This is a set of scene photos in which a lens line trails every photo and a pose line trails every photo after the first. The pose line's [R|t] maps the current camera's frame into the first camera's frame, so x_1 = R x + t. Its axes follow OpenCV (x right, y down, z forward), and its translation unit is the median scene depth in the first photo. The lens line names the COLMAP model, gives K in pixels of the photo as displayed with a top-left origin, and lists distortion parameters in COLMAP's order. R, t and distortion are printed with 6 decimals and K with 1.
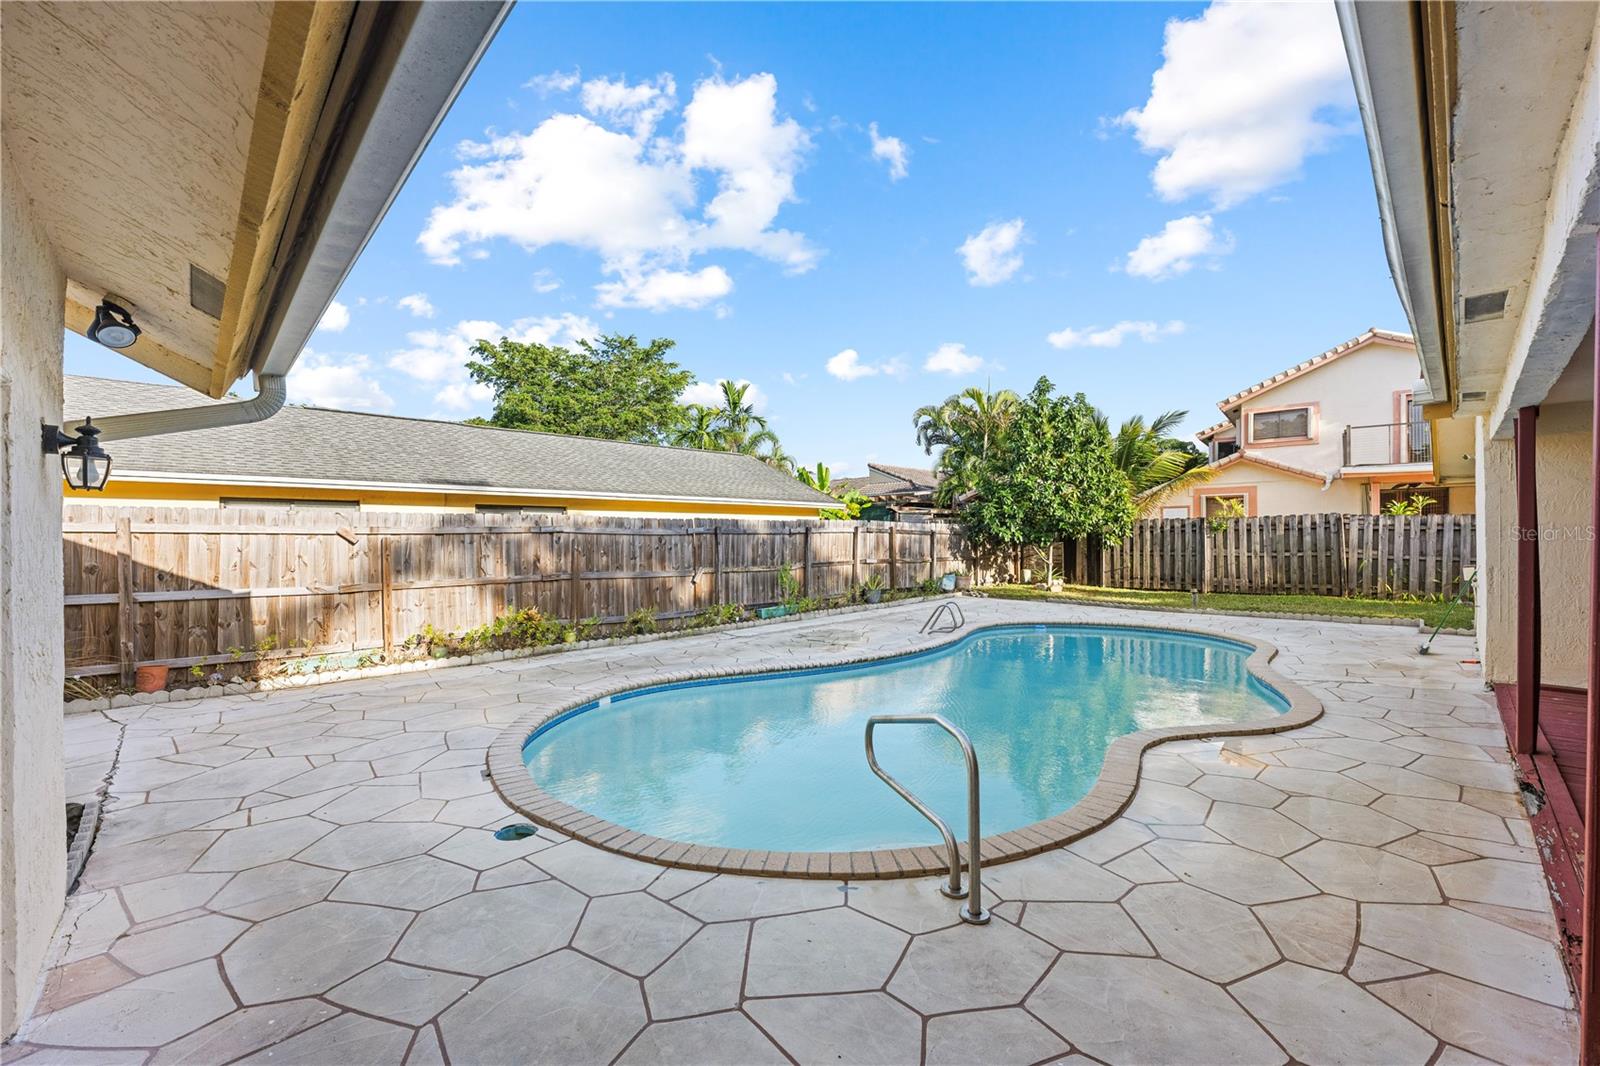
lens RADIAL K [[641.2, 0, 800.0], [0, 641.2, 533.0], [0, 0, 1]] dist [-0.002730, -0.000156]
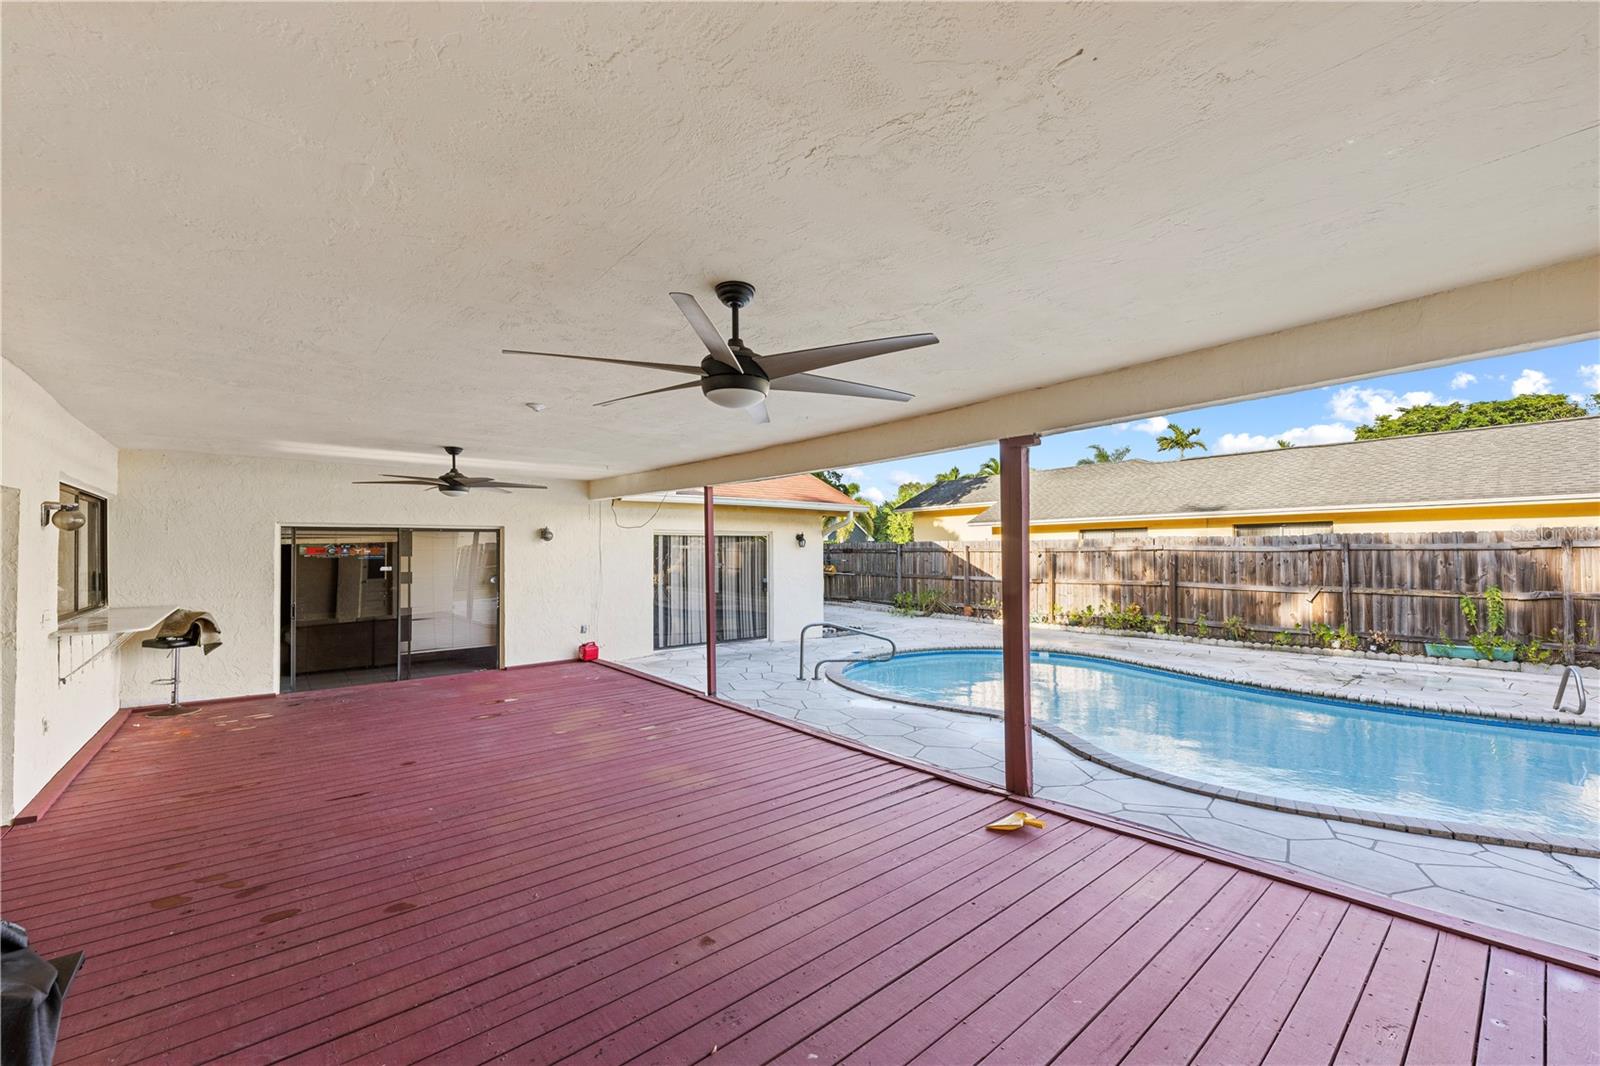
lens RADIAL K [[629.4, 0, 800.0], [0, 629.4, 533.0], [0, 0, 1]] dist [-0.002852, -0.000173]
pose [[-0.065726, -0.025547, -0.997511, 0.963394], [0.013608, 0.999556, -0.026496, -0.011816], [0.997745, -0.015315, -0.065349, 0.340695]]
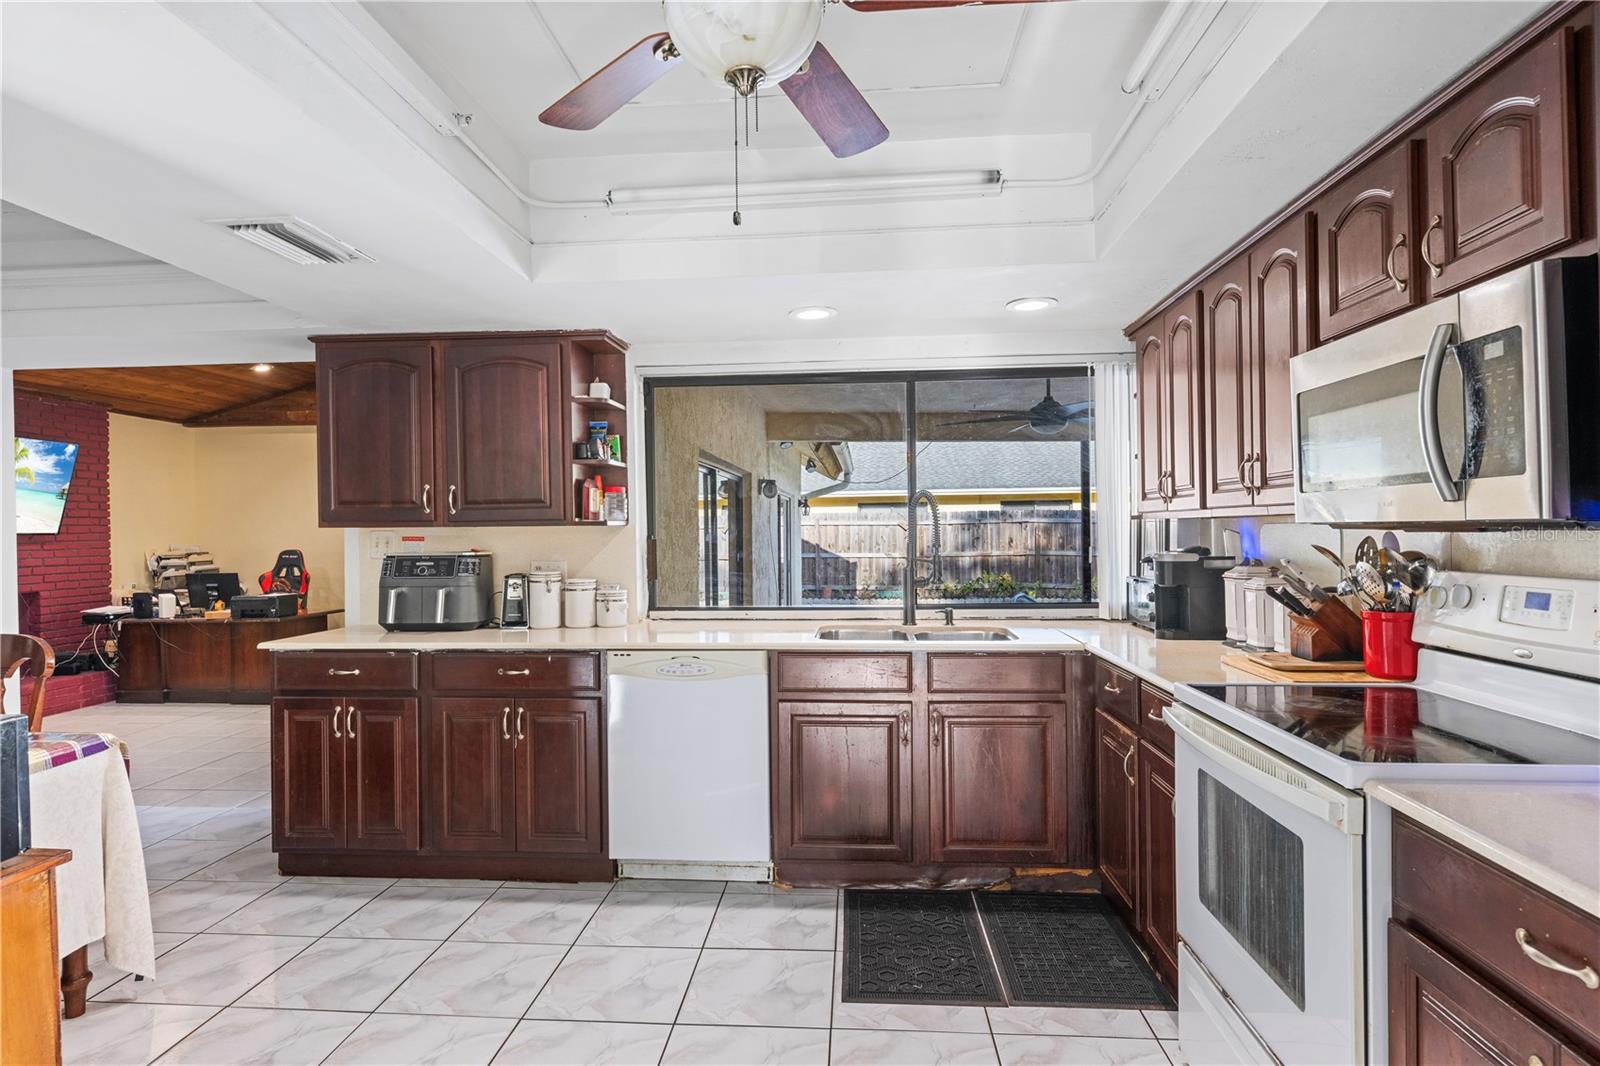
lens RADIAL K [[856.9, 0, 800.0], [0, 856.9, 533.0], [0, 0, 1]] dist [-0.000877, -0.000018]
pose [[0.663562, -0.003782, -0.748112, 0.721689], [0.015484, 0.999842, 0.008680, -0.001228], [0.747961, -0.017344, 0.663516, -0.650557]]
